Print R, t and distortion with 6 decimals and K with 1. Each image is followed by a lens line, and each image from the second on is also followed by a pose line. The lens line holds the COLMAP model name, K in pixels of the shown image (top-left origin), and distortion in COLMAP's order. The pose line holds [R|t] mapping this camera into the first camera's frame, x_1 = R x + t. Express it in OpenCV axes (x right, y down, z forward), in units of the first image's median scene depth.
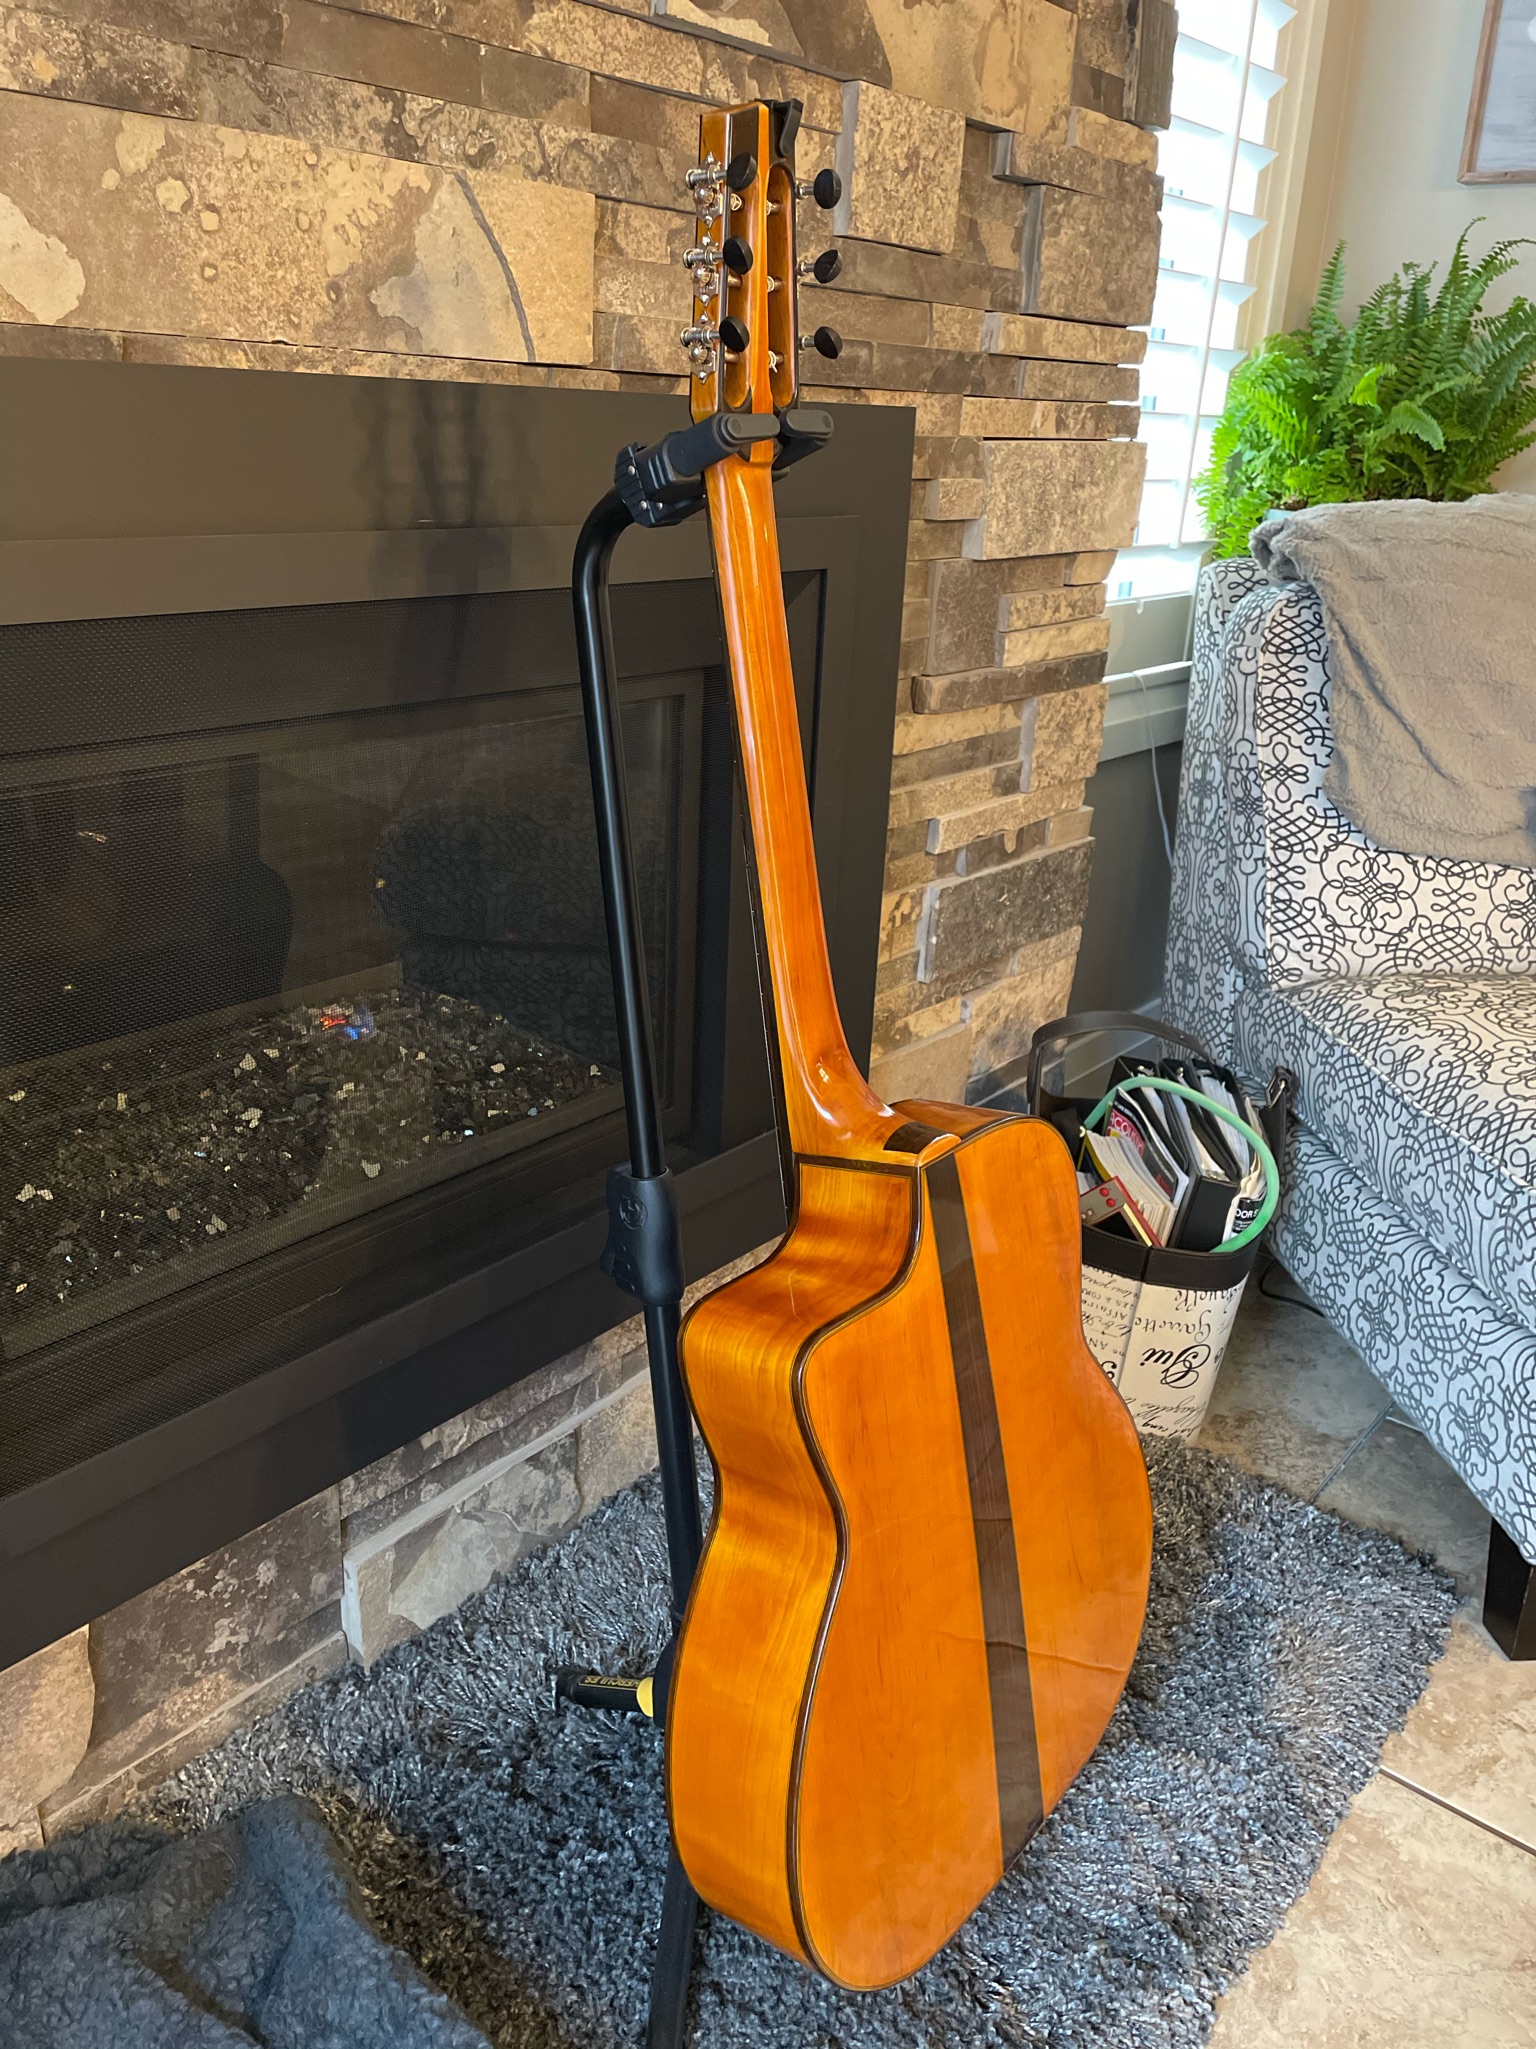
lens RADIAL K [[1544.6, 0, 768.2], [0, 1544.6, 1017.9], [0, 0, 1]] dist [0.080193, -0.101398]
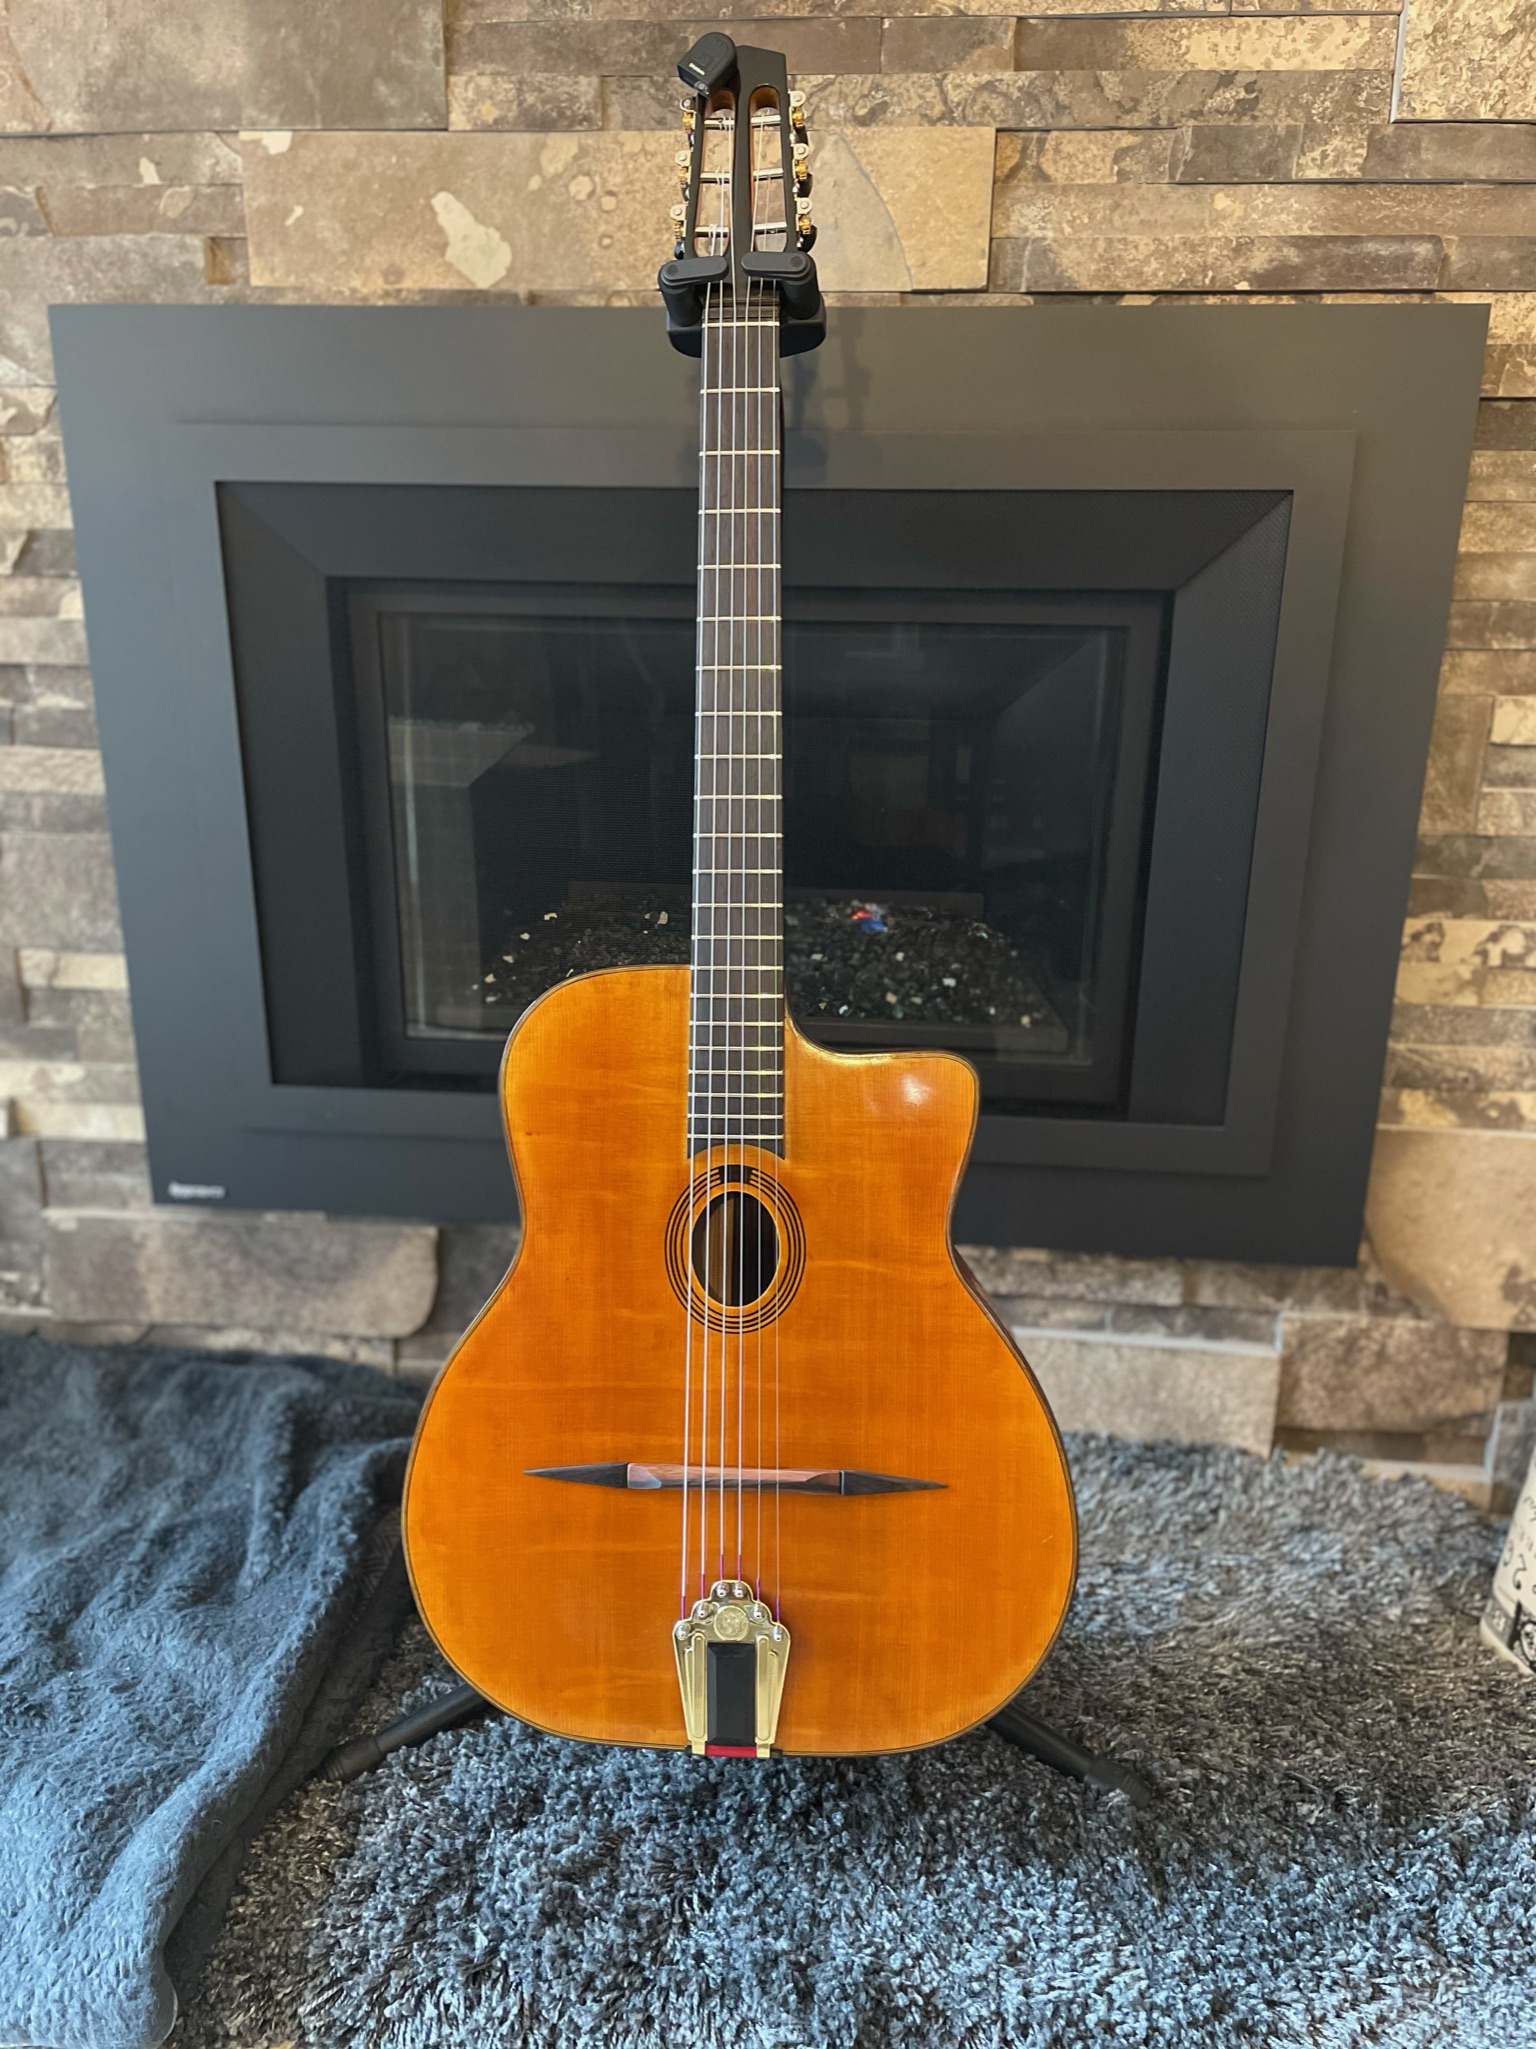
lens RADIAL K [[1544.6, 0, 778.3], [0, 1544.6, 1021.0], [0, 0, 1]] dist [0.080193, -0.101398]
pose [[0.568163, 0.210079, -0.795649, 0.710937], [-0.287163, 0.956701, 0.047543, 0.048421], [0.771187, 0.201469, 0.603889, 0.321039]]
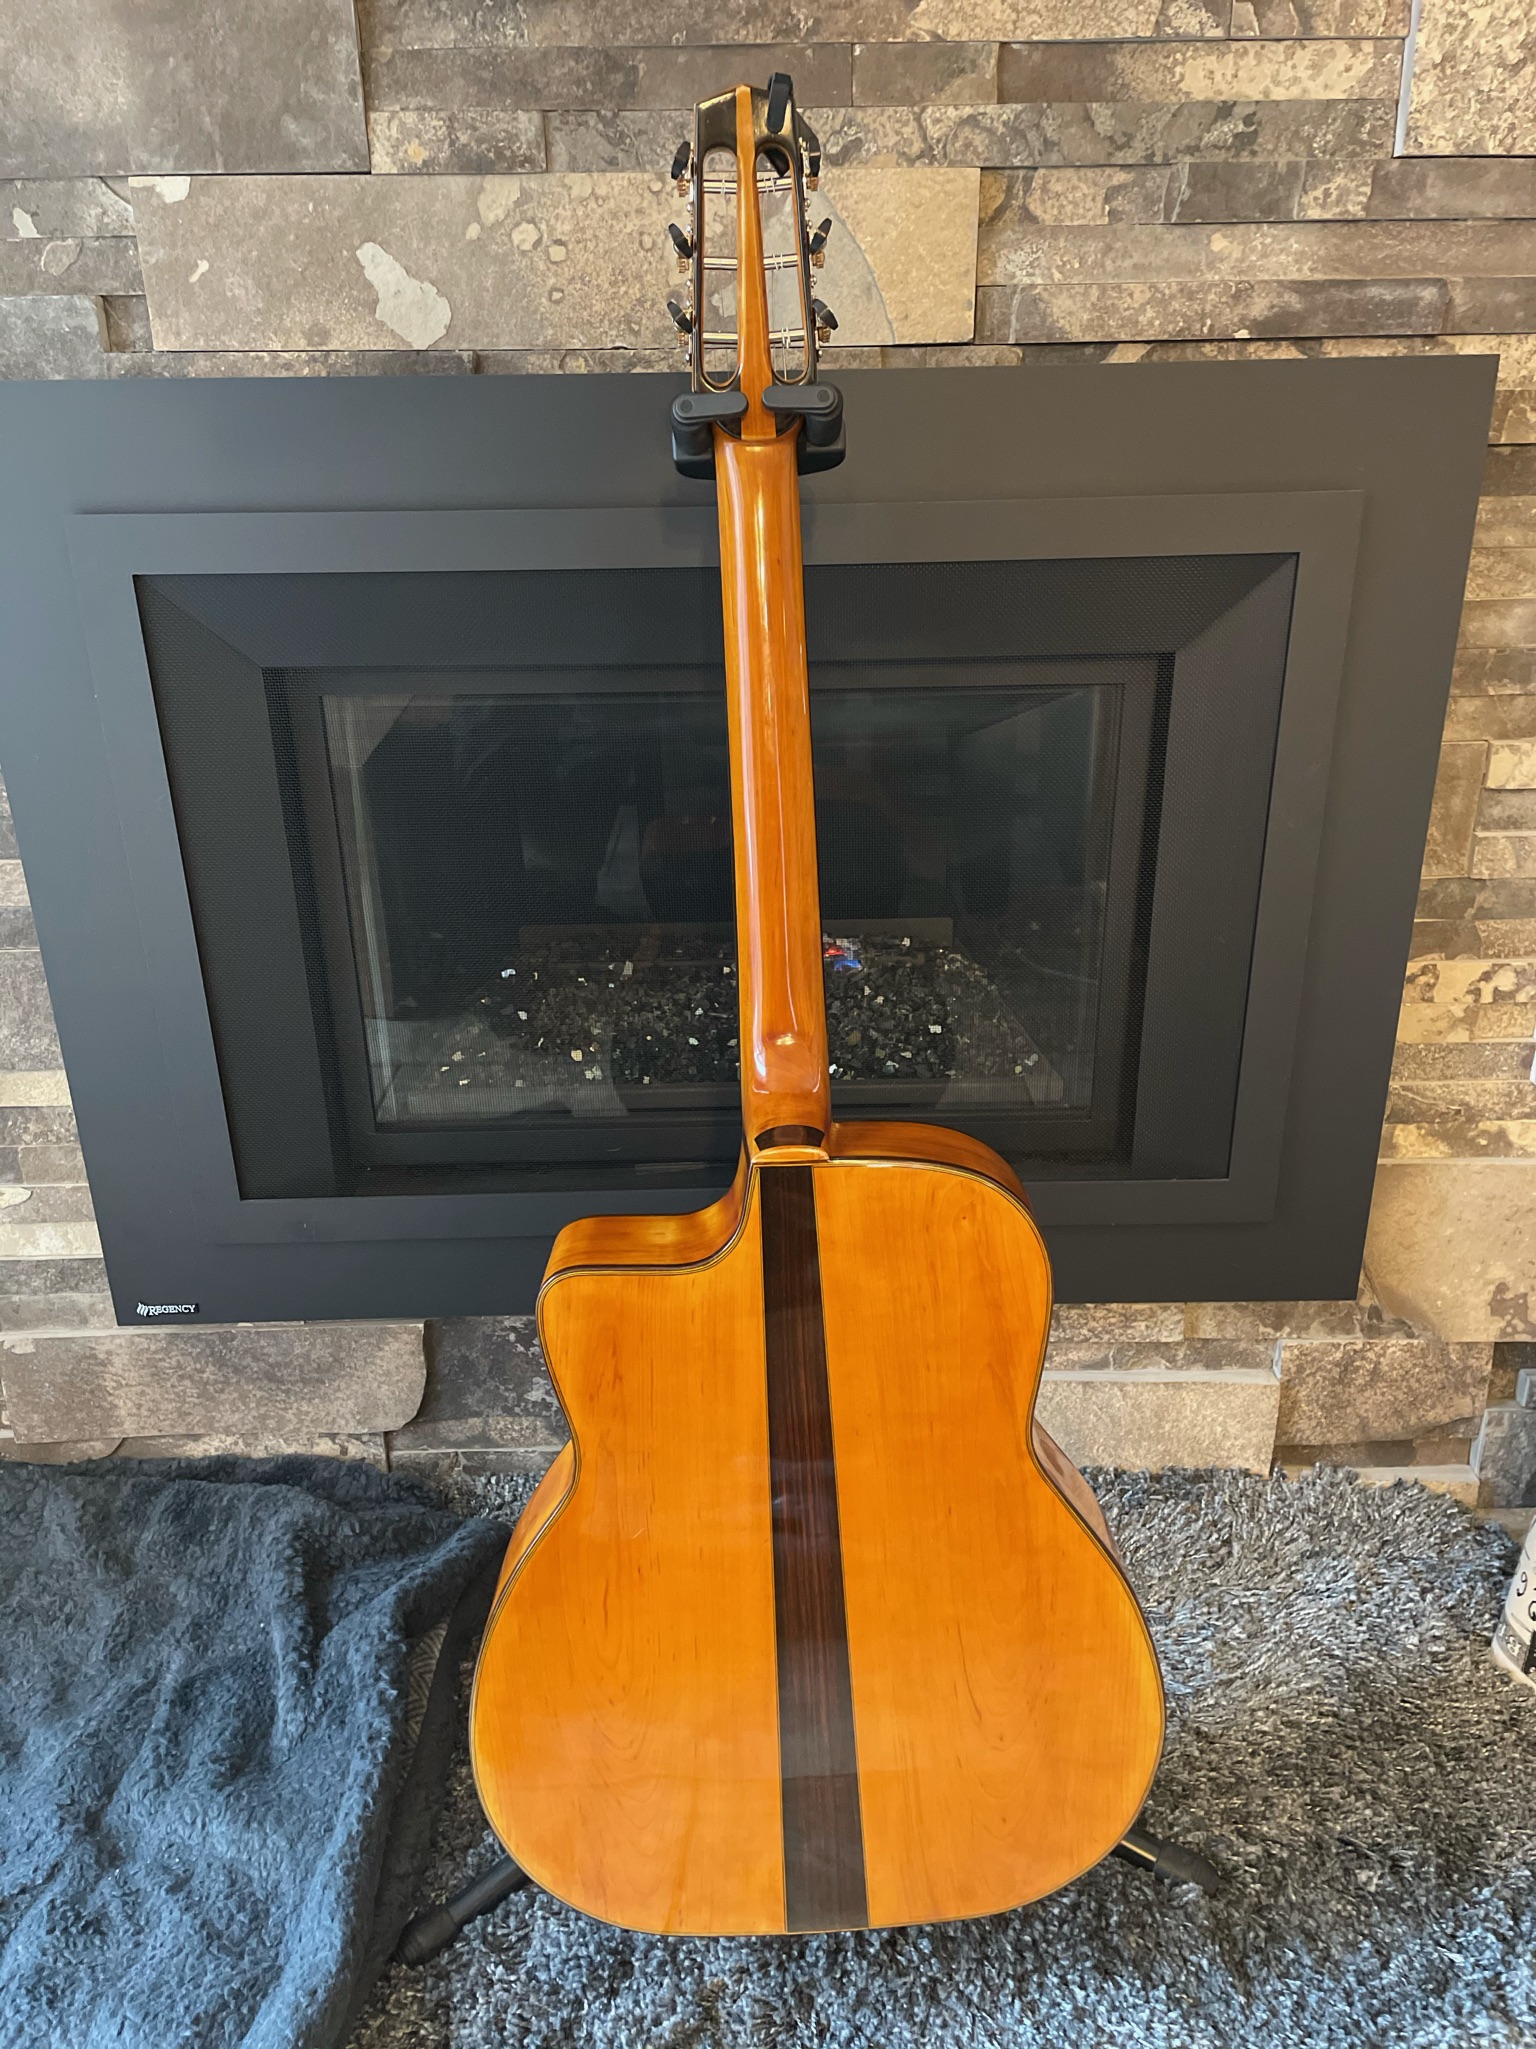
lens RADIAL K [[1544.6, 0, 777.3], [0, 1544.6, 1017.3], [0, 0, 1]] dist [0.080193, -0.101398]
pose [[0.651864, 0.242458, -0.718531, 0.583567], [-0.233963, 0.965590, 0.113568, -0.079458], [0.721342, 0.094079, 0.686160, 0.247933]]
